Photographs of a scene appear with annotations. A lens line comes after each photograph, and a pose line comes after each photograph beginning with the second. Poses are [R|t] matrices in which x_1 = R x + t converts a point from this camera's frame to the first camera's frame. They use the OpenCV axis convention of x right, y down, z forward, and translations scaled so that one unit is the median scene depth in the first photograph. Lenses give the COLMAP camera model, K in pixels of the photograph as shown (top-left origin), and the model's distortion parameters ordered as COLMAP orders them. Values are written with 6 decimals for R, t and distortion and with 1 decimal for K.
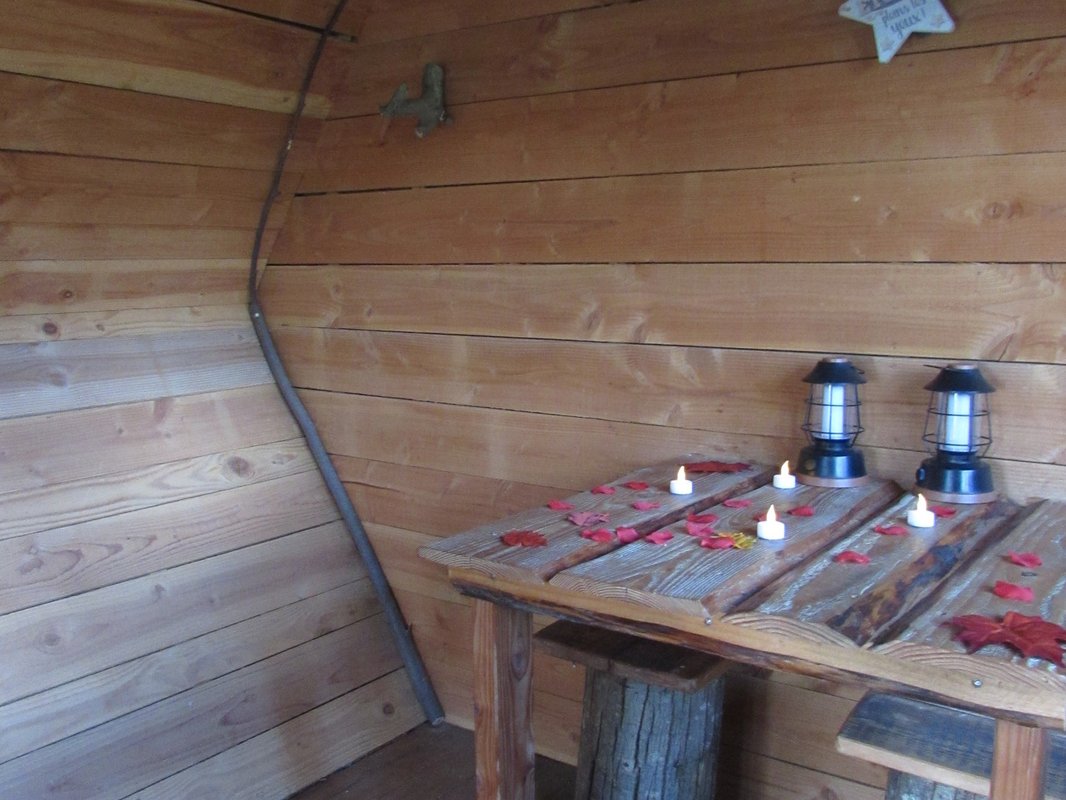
lens RADIAL K [[982.4, 0, 533.0], [0, 982.4, 400.0], [0, 0, 1]] dist [-0.047016, -0.004769]
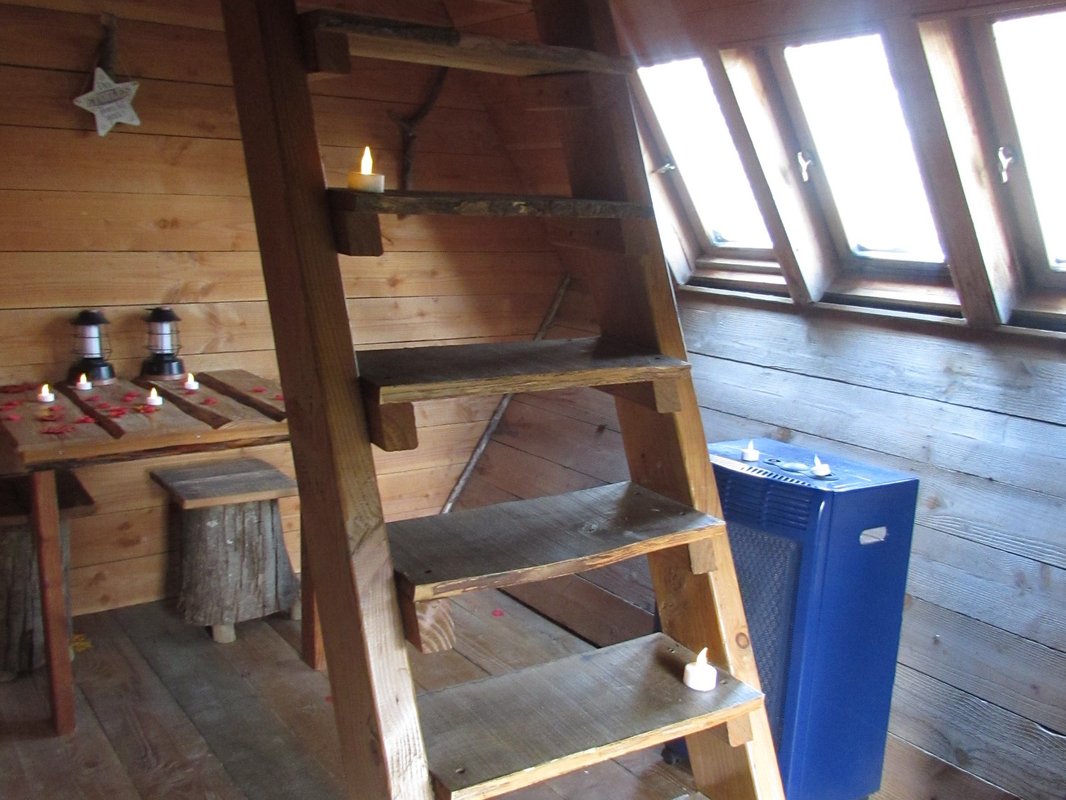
lens RADIAL K [[982.4, 0, 533.0], [0, 982.4, 400.0], [0, 0, 1]] dist [-0.047016, -0.004769]
pose [[0.306179, -0.168778, 0.936893, -1.097060], [0.088695, 0.984935, 0.148447, -0.073322], [-0.947833, 0.037647, 0.316536, -0.256222]]
